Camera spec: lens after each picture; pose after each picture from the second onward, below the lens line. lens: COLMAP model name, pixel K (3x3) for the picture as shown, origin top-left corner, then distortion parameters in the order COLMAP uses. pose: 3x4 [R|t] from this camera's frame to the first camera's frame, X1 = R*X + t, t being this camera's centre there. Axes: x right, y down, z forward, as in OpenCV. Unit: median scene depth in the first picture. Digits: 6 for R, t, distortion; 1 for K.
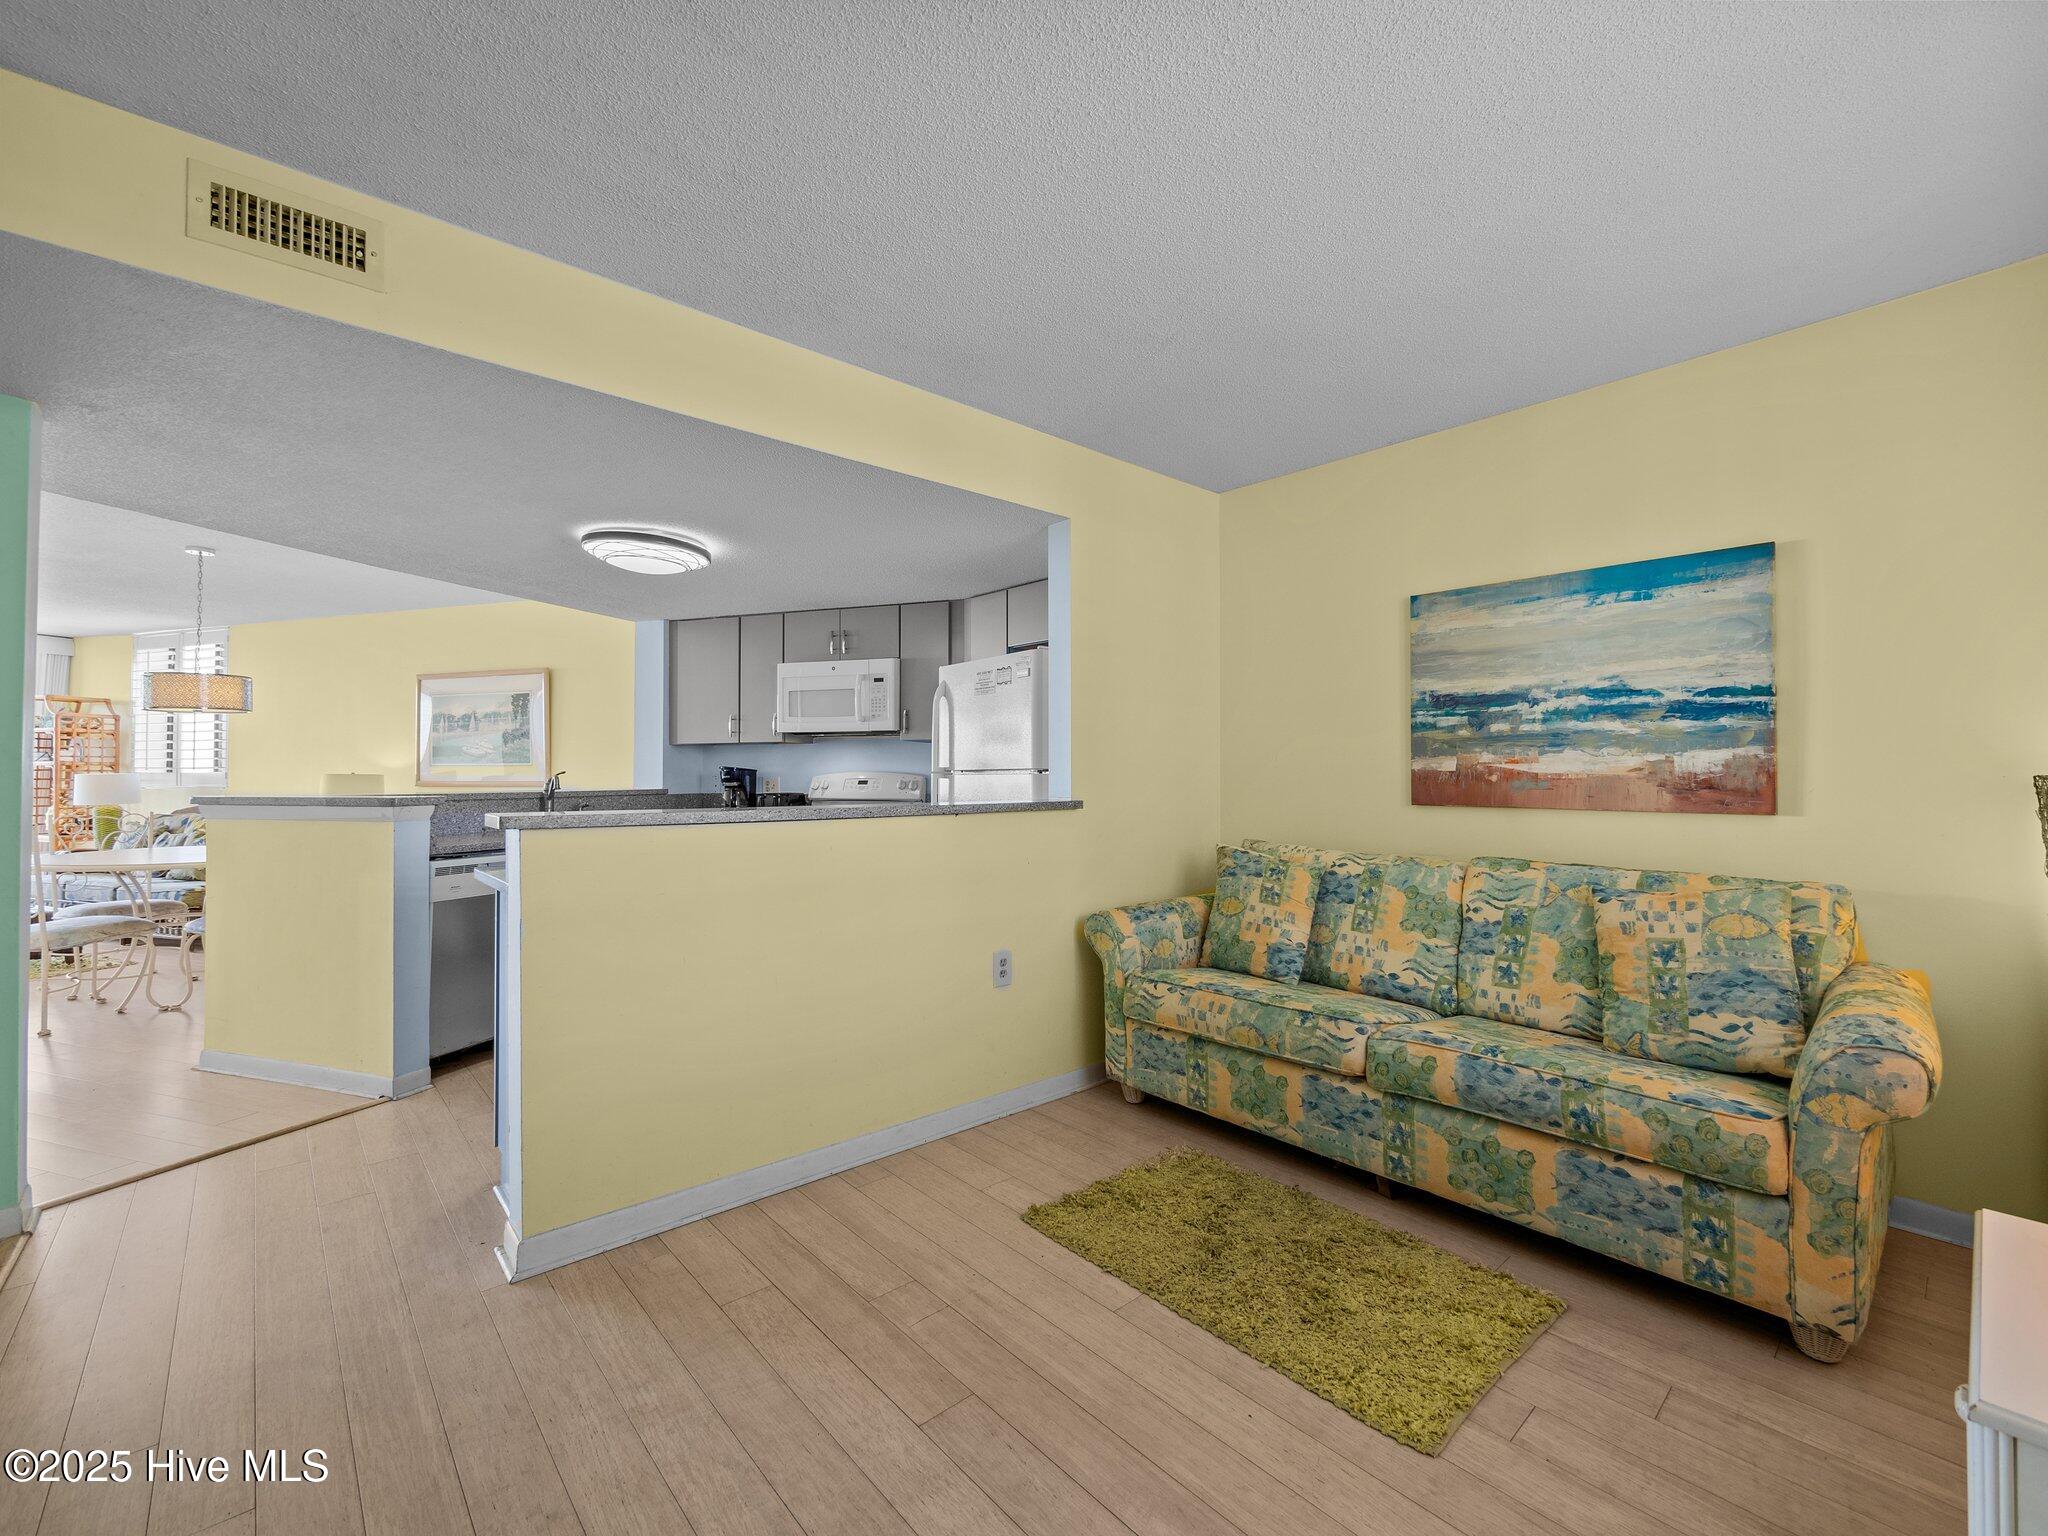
lens RADIAL K [[859.3, 0, 1030.4], [0, 859.3, 759.1], [0, 0, 1]] dist [-0.001203, -0.000065]
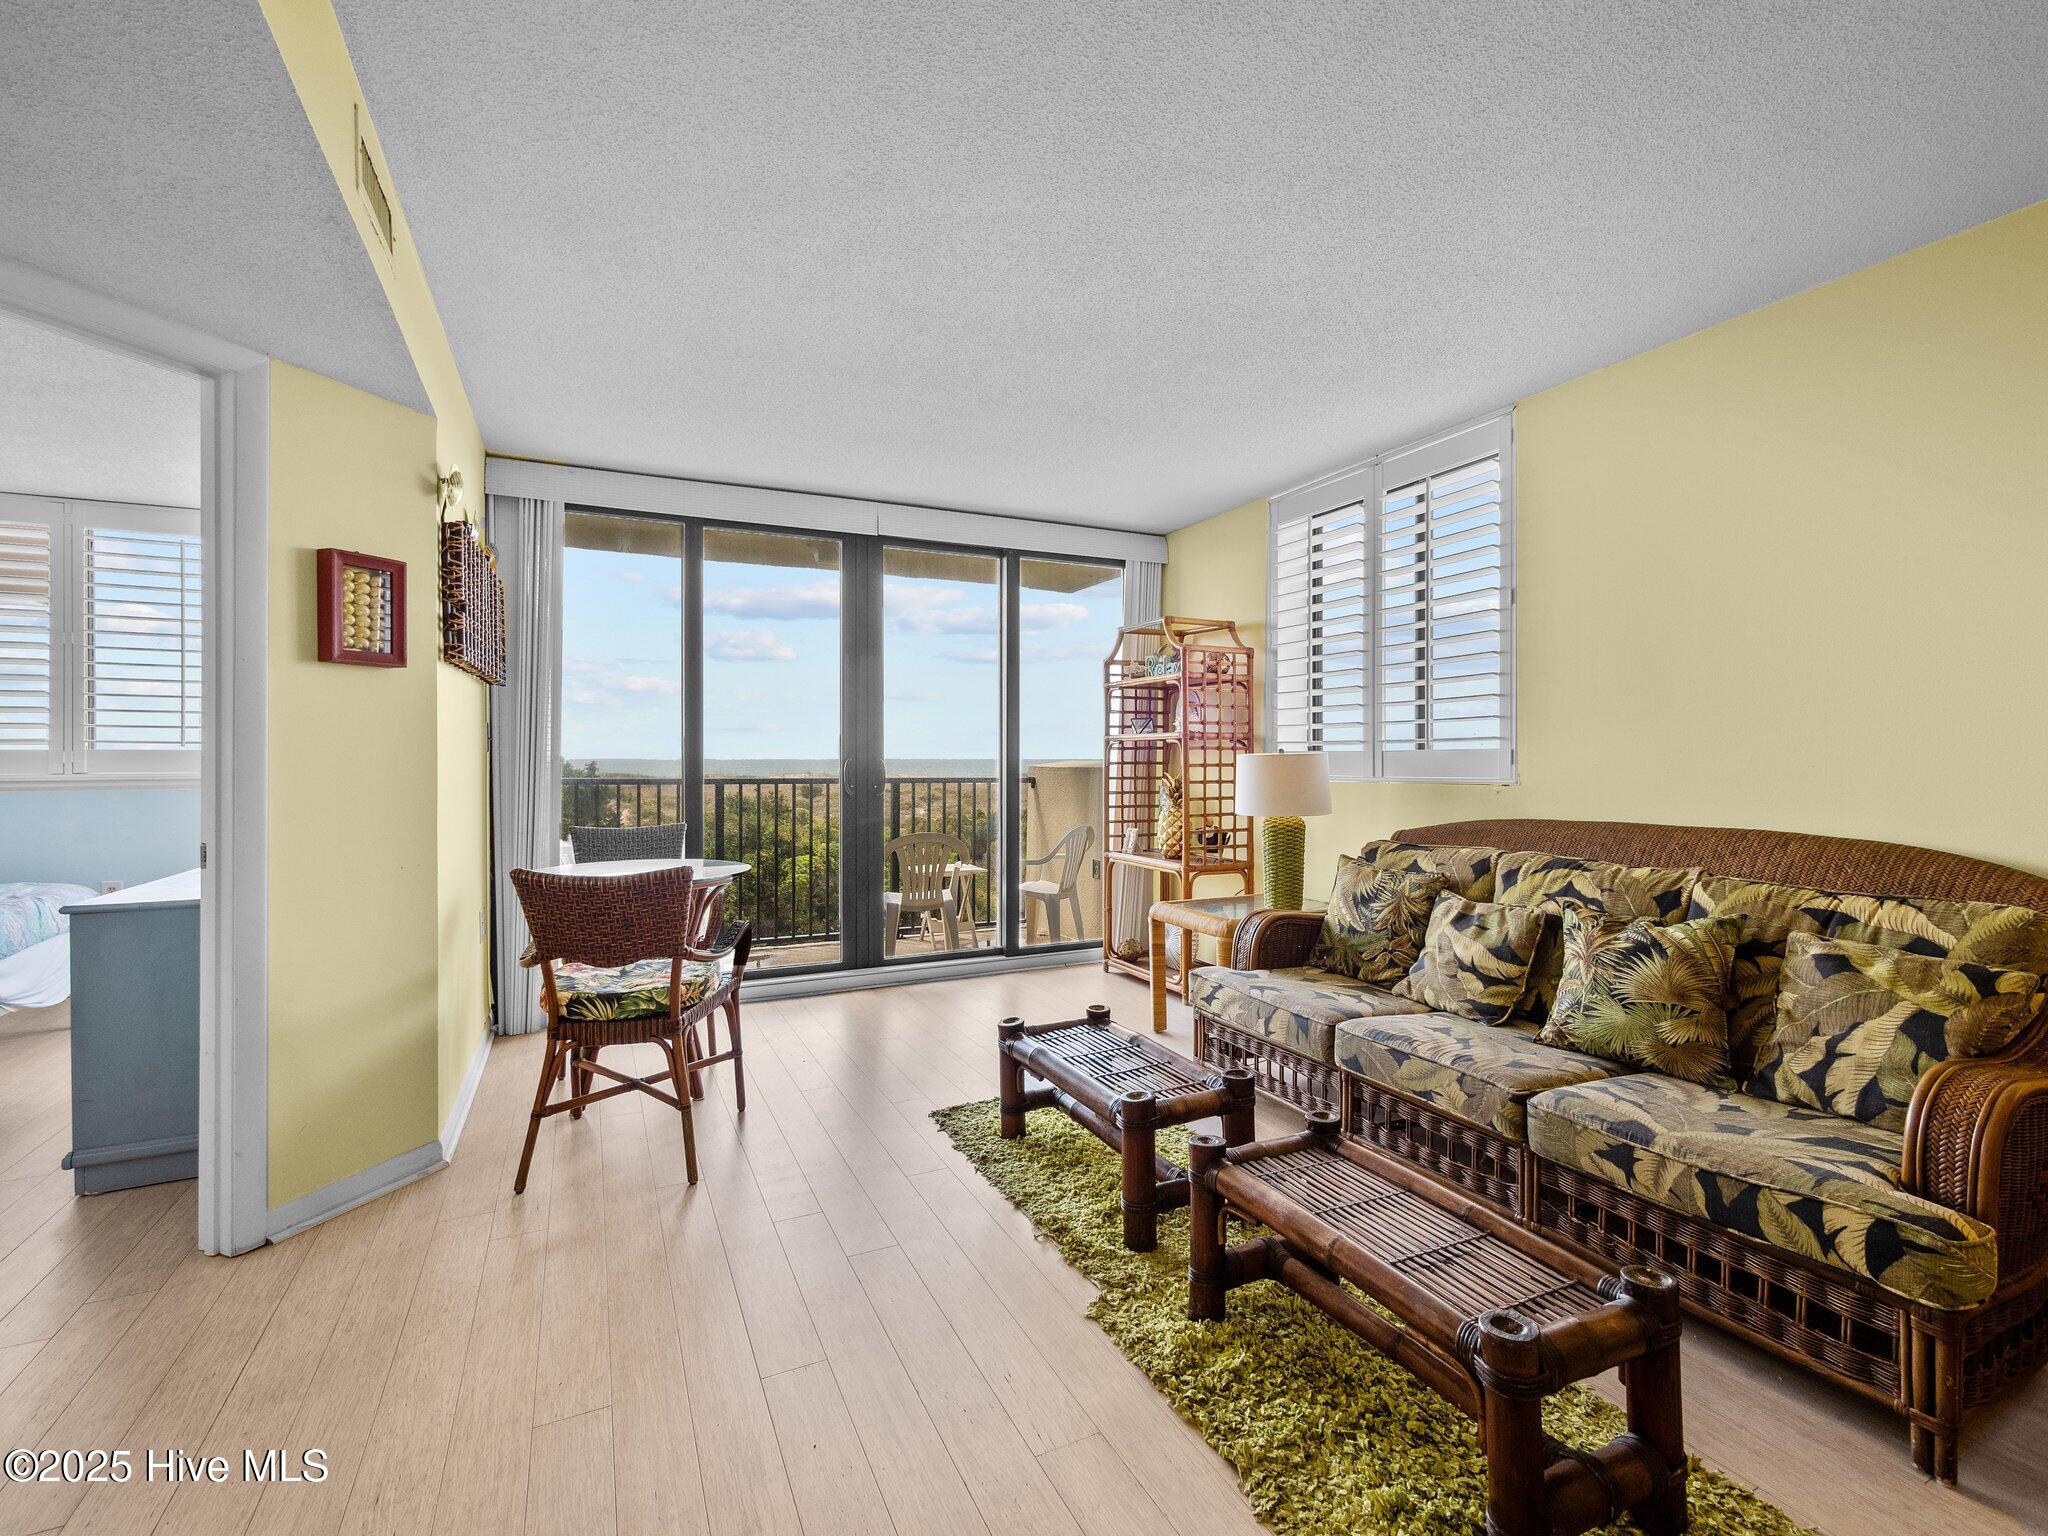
lens RADIAL K [[924.3, 0, 1028.1], [0, 924.3, 755.4], [0, 0, 1]] dist [0.000298, -0.000187]
pose [[0.695421, -0.001653, -0.718600, -1.920172], [0.013427, 0.999853, 0.010694, 0.025991], [0.718477, -0.017085, 0.695341, 1.256870]]
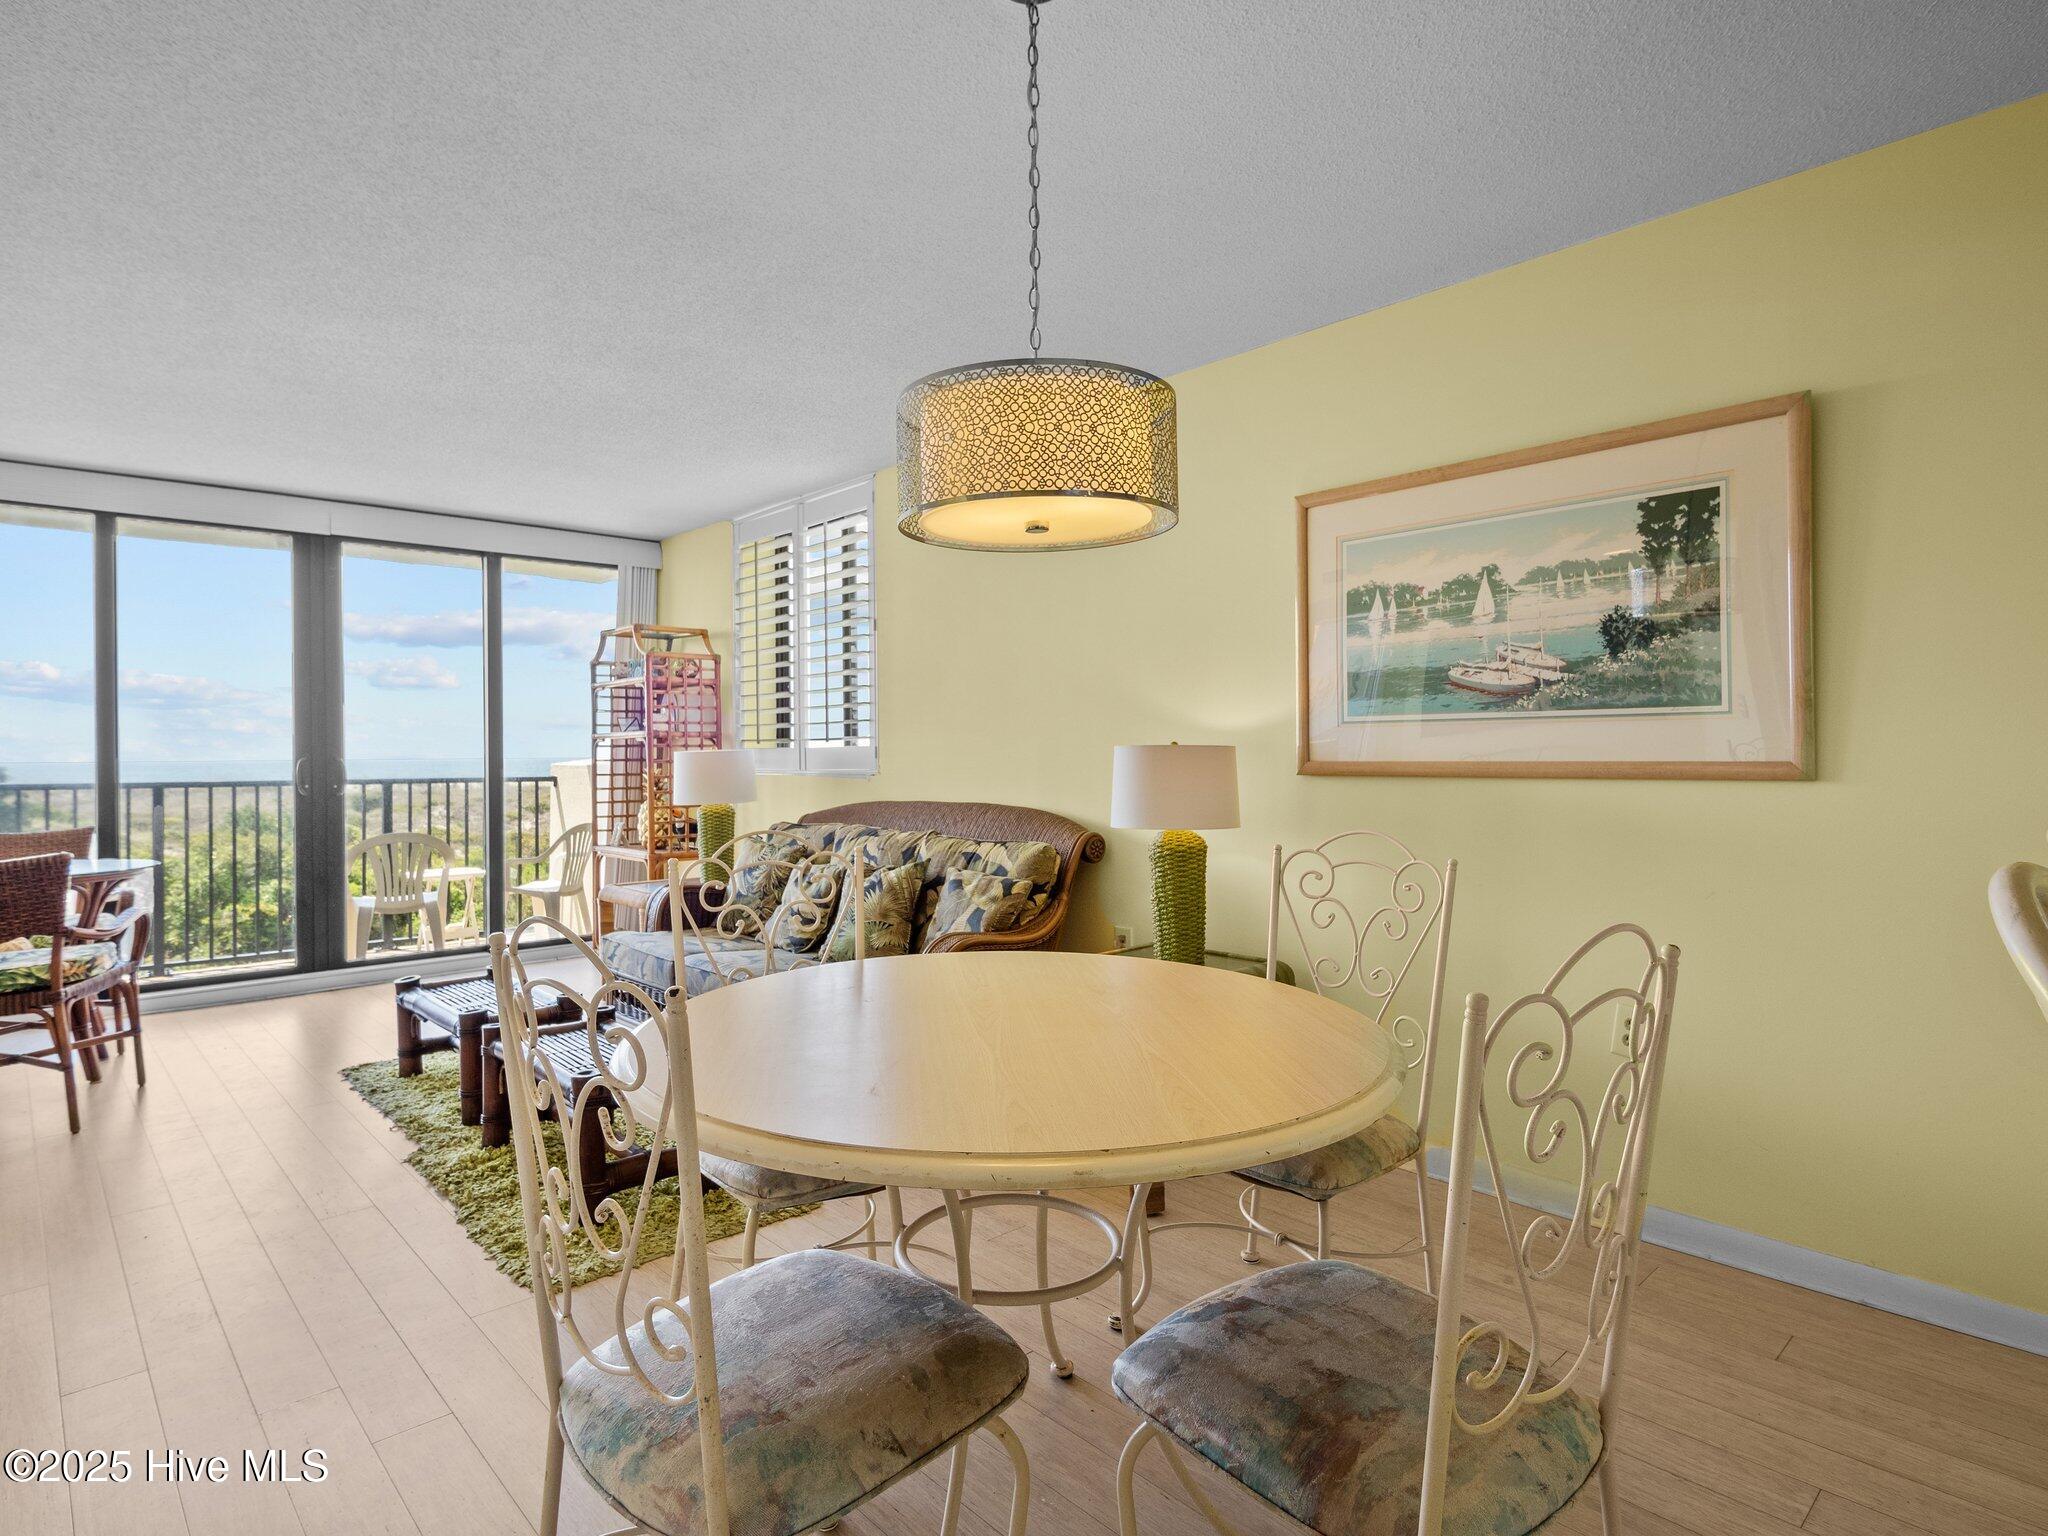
lens RADIAL K [[1106.6, 0, 1028.1], [0, 1106.6, 755.3], [0, 0, 1]] dist [0.003080, -0.001809]
pose [[0.878249, -0.005192, -0.478175, -1.294675], [0.016419, 0.999679, 0.019302, 0.023272], [0.477921, -0.024803, 0.878053, 1.082064]]
